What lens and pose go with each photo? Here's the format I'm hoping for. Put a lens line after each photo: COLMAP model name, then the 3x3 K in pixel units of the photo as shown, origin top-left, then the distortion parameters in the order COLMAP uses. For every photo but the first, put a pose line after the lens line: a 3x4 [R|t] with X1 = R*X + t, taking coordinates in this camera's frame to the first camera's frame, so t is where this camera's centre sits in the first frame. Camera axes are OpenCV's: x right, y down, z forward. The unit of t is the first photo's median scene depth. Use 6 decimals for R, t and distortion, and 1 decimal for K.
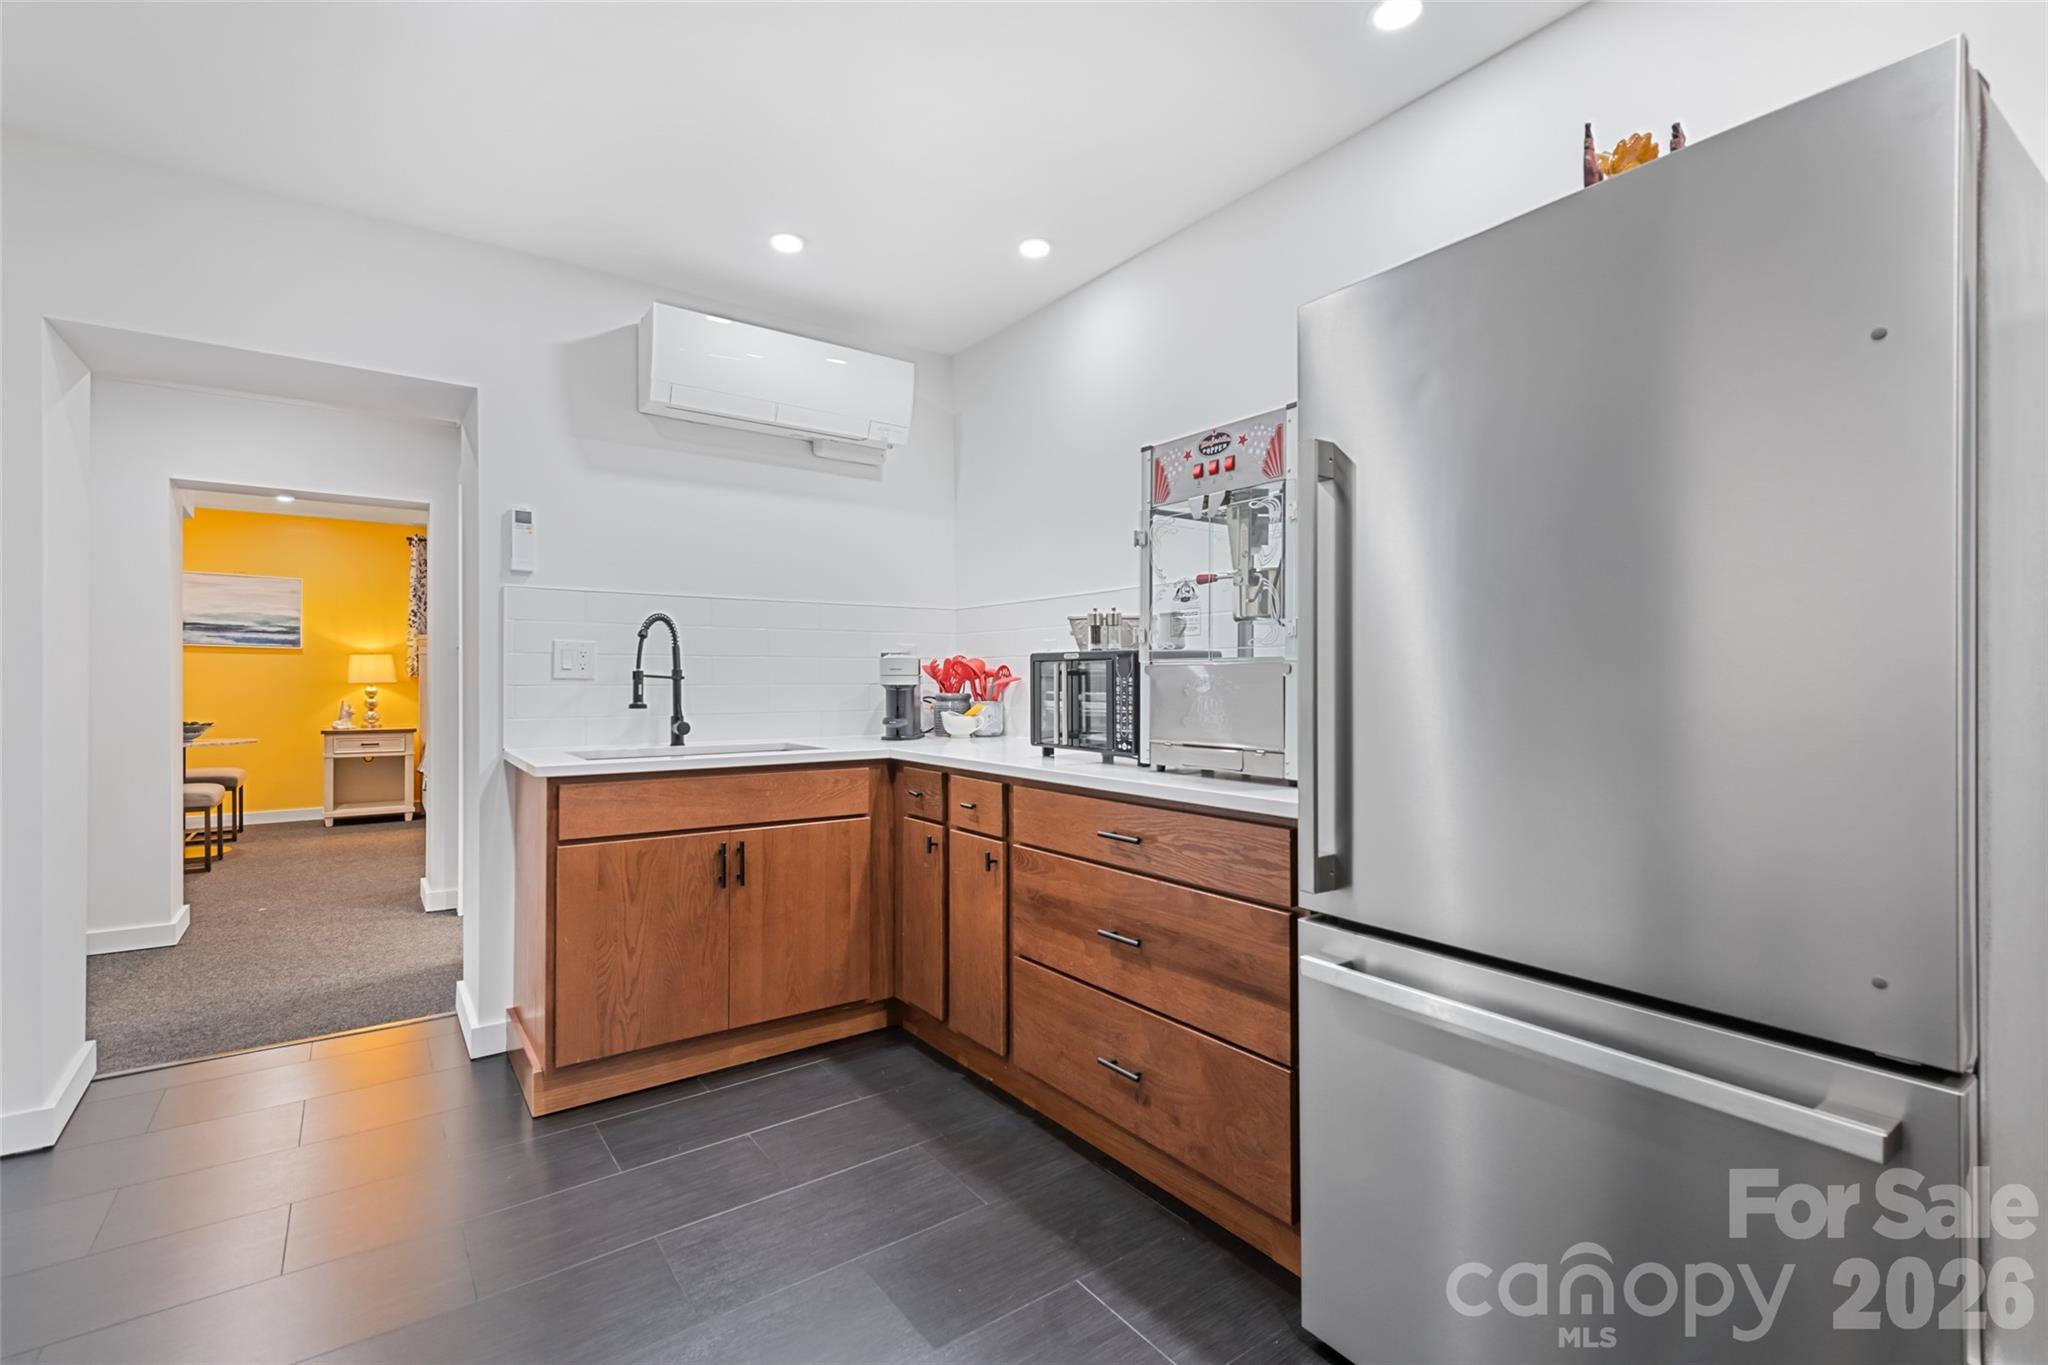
lens RADIAL K [[896.2, 0, 1016.9], [0, 896.2, 679.5], [0, 0, 1]] dist [0.008068, -0.000548]
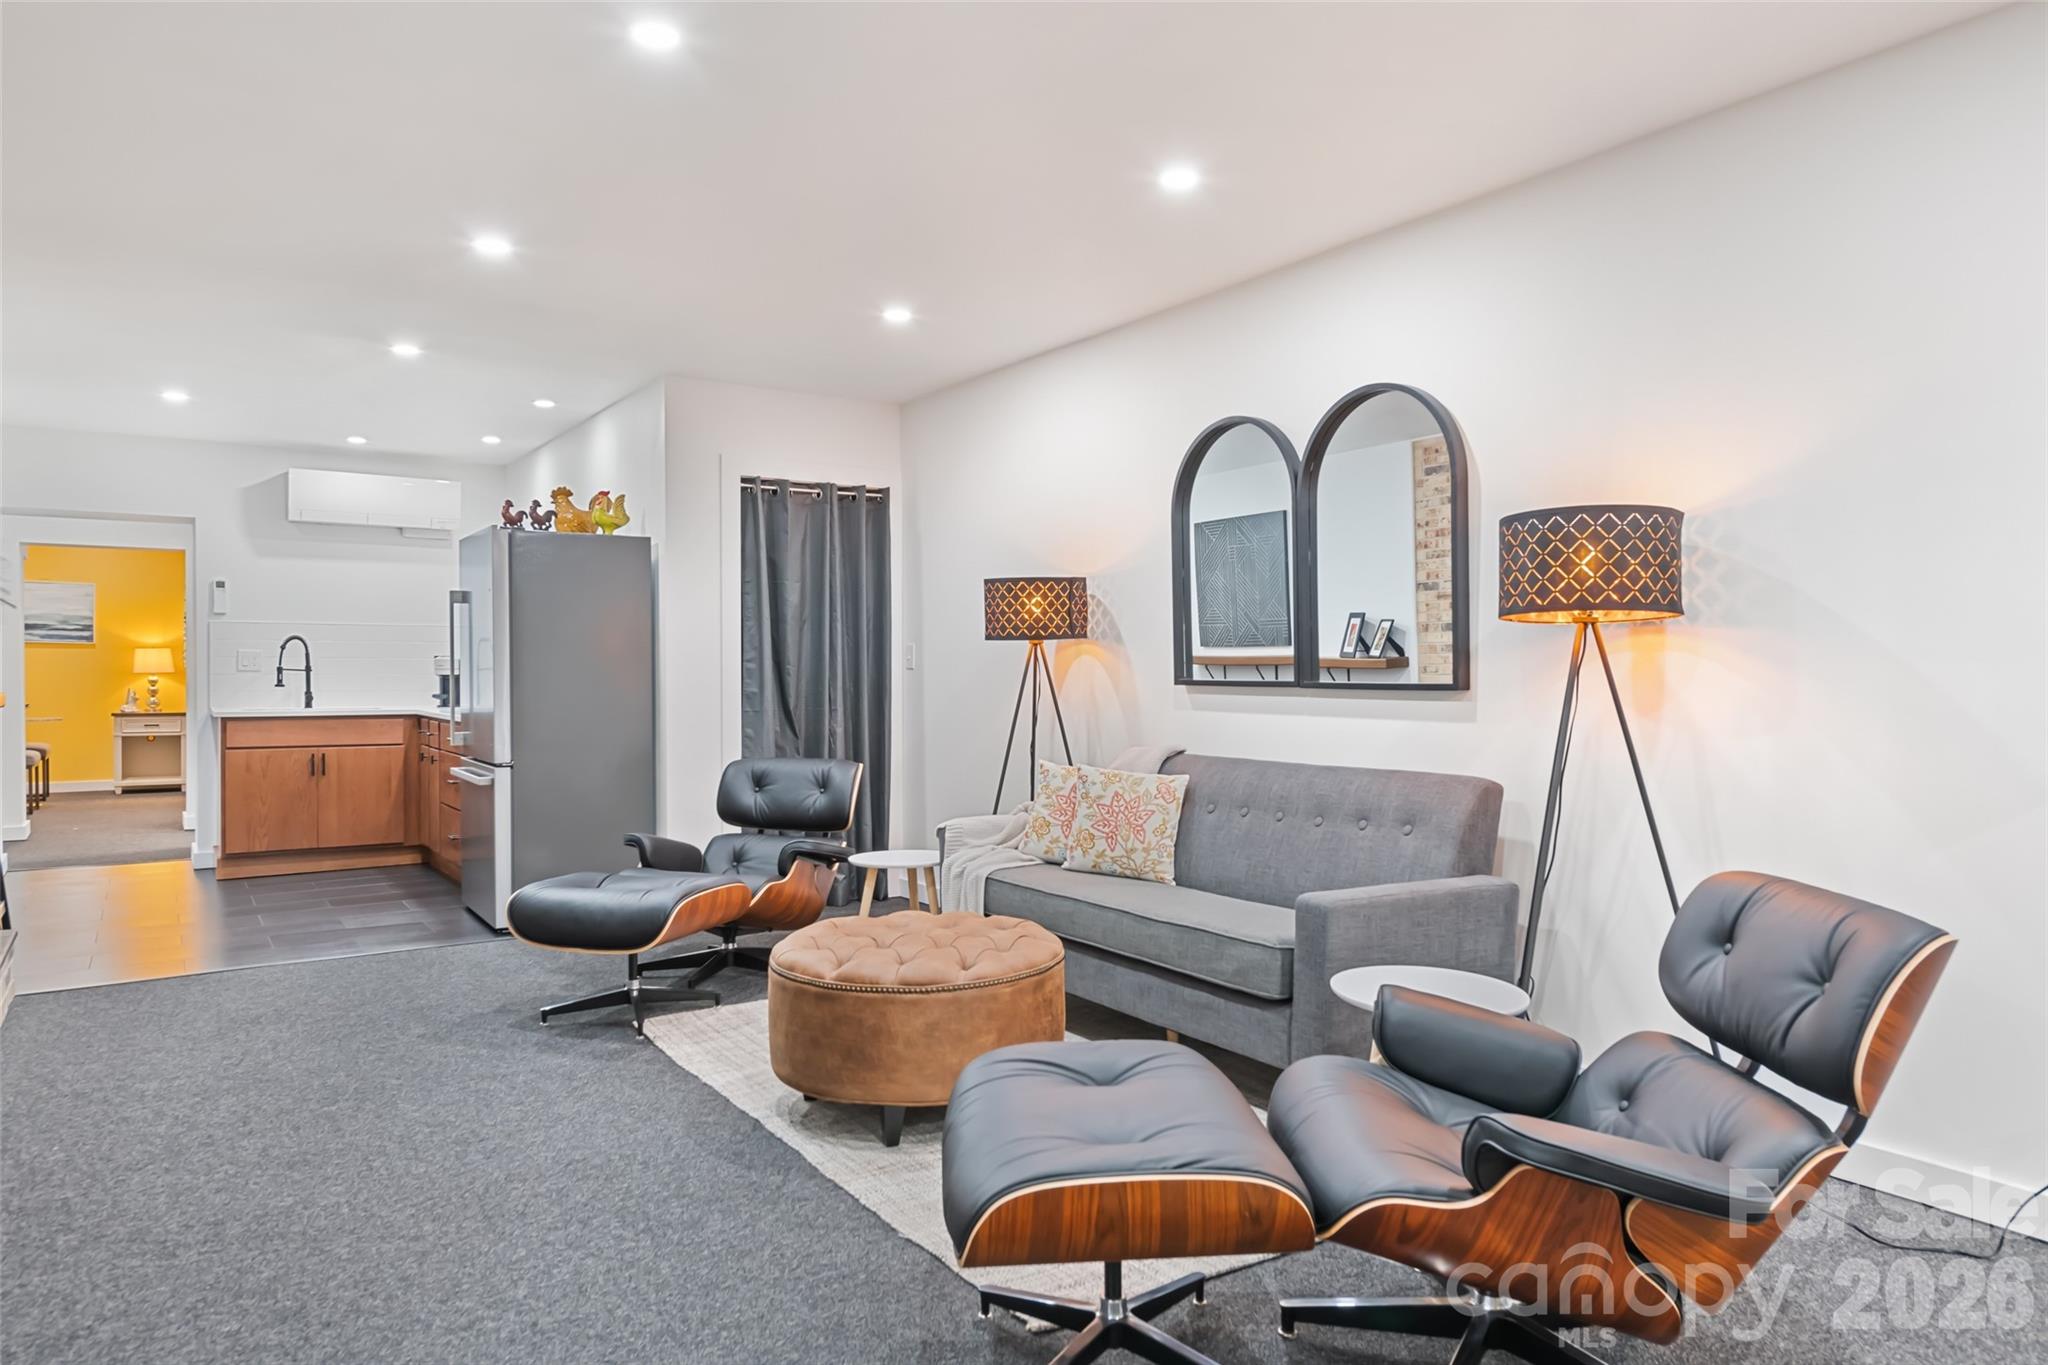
lens RADIAL K [[1327.2, 0, 1030.7], [0, 1327.2, 688.6], [0, 0, 1]] dist [0.005557, 0.000254]
pose [[0.998818, 0.002494, -0.048539, 0.515559], [-0.001803, 0.999896, 0.014291, -0.002560], [0.048570, -0.014187, 0.998719, -0.684185]]
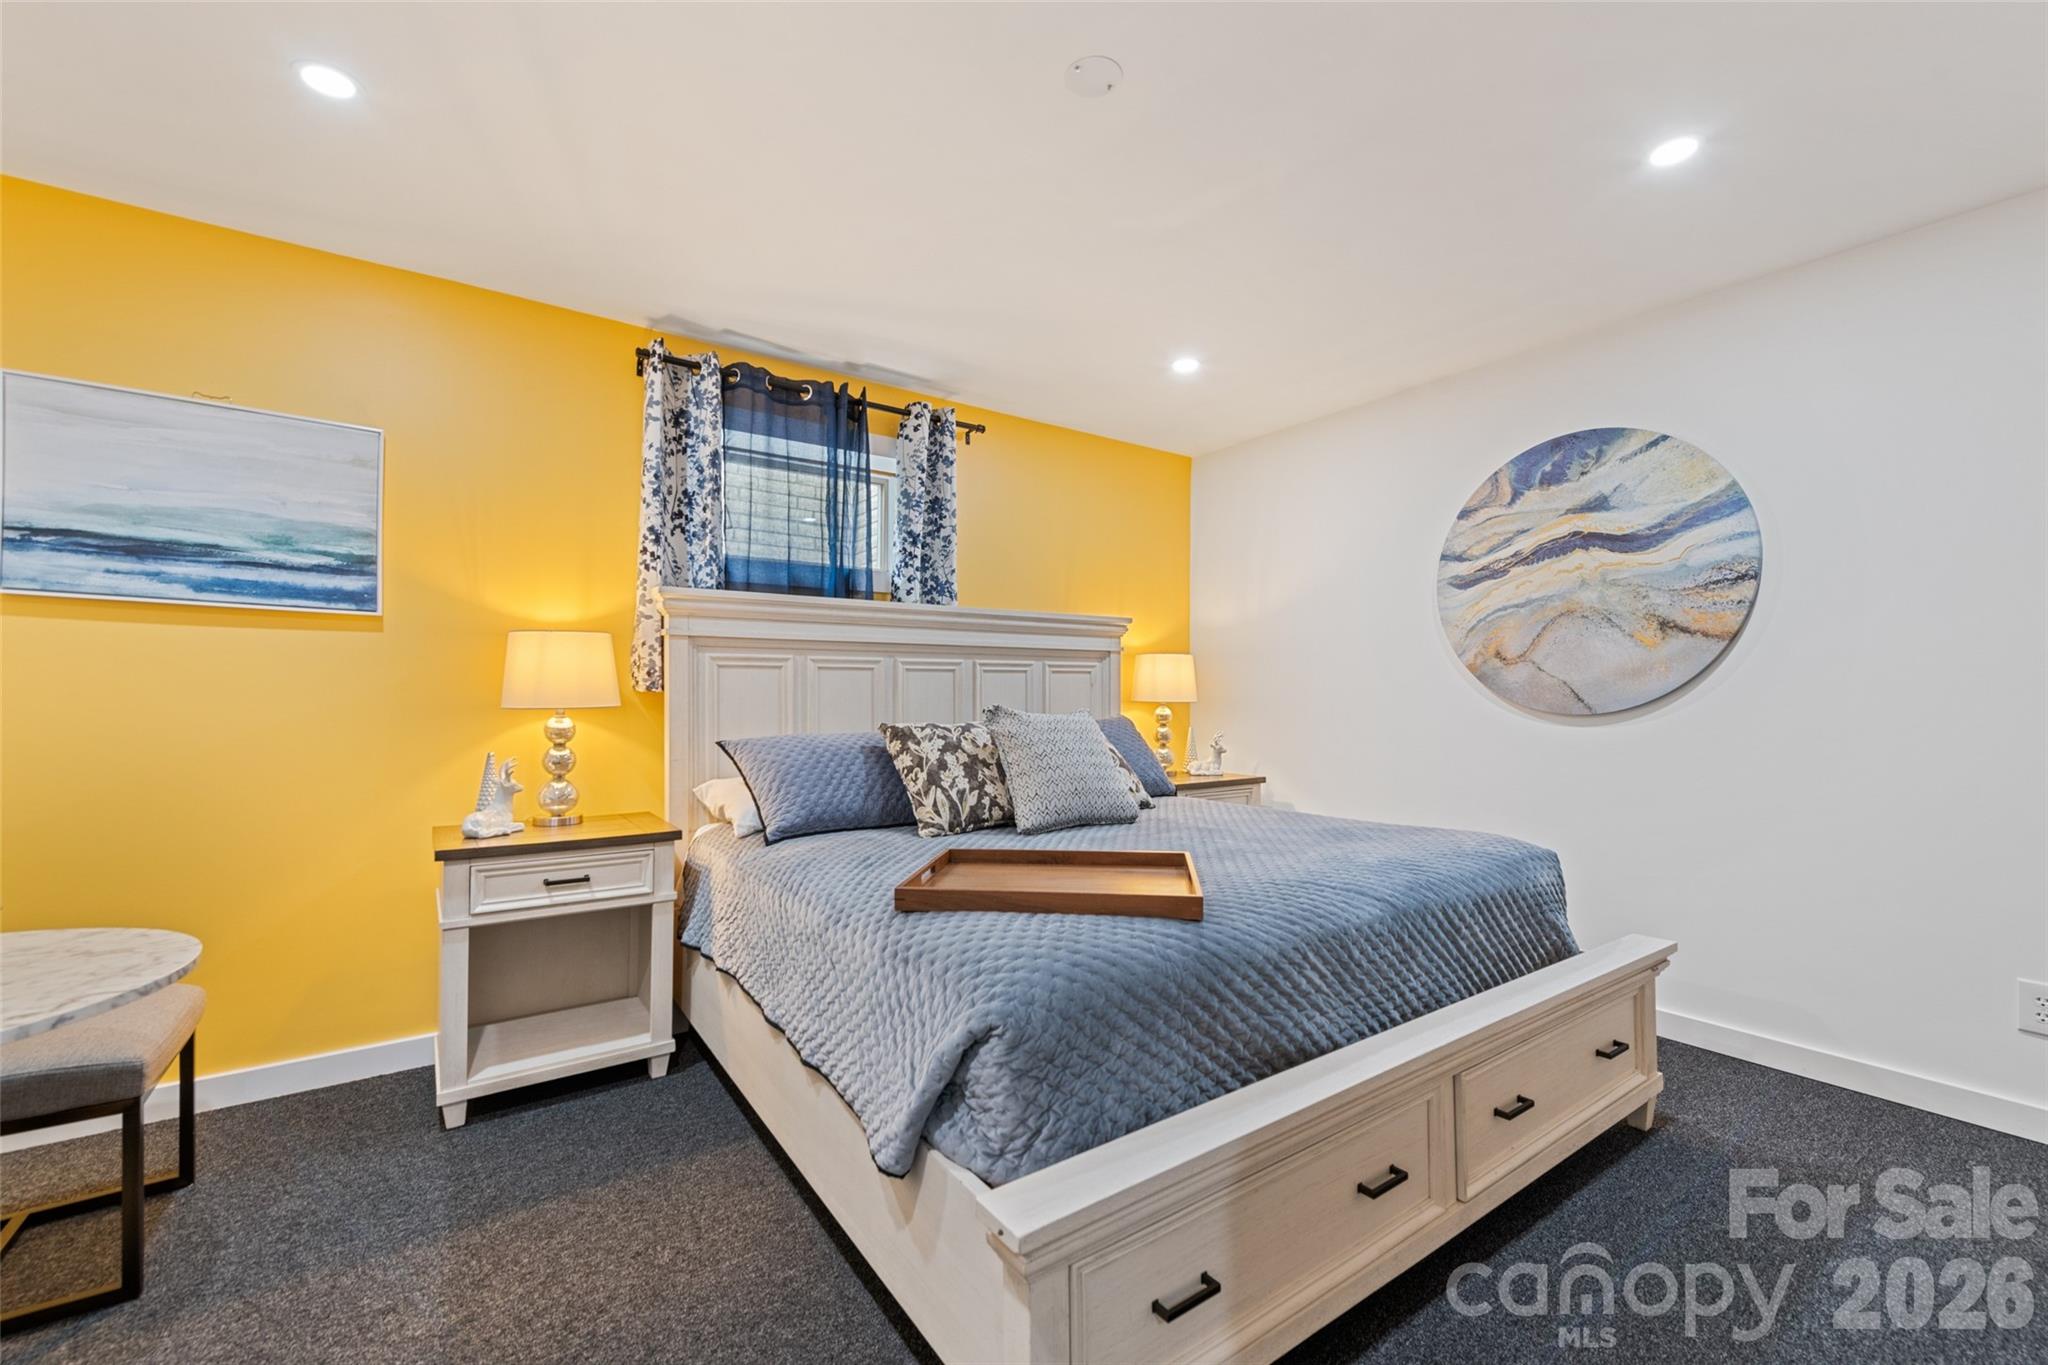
lens RADIAL K [[832.3, 0, 1023.4], [0, 832.3, 700.9], [0, 0, 1]] dist [0.010903, -0.001231]
pose [[0.999377, -0.004078, -0.035057, -0.535723], [0.003904, 0.999980, -0.005027, 0.003887], [0.035077, 0.004887, 0.999373, 0.687483]]
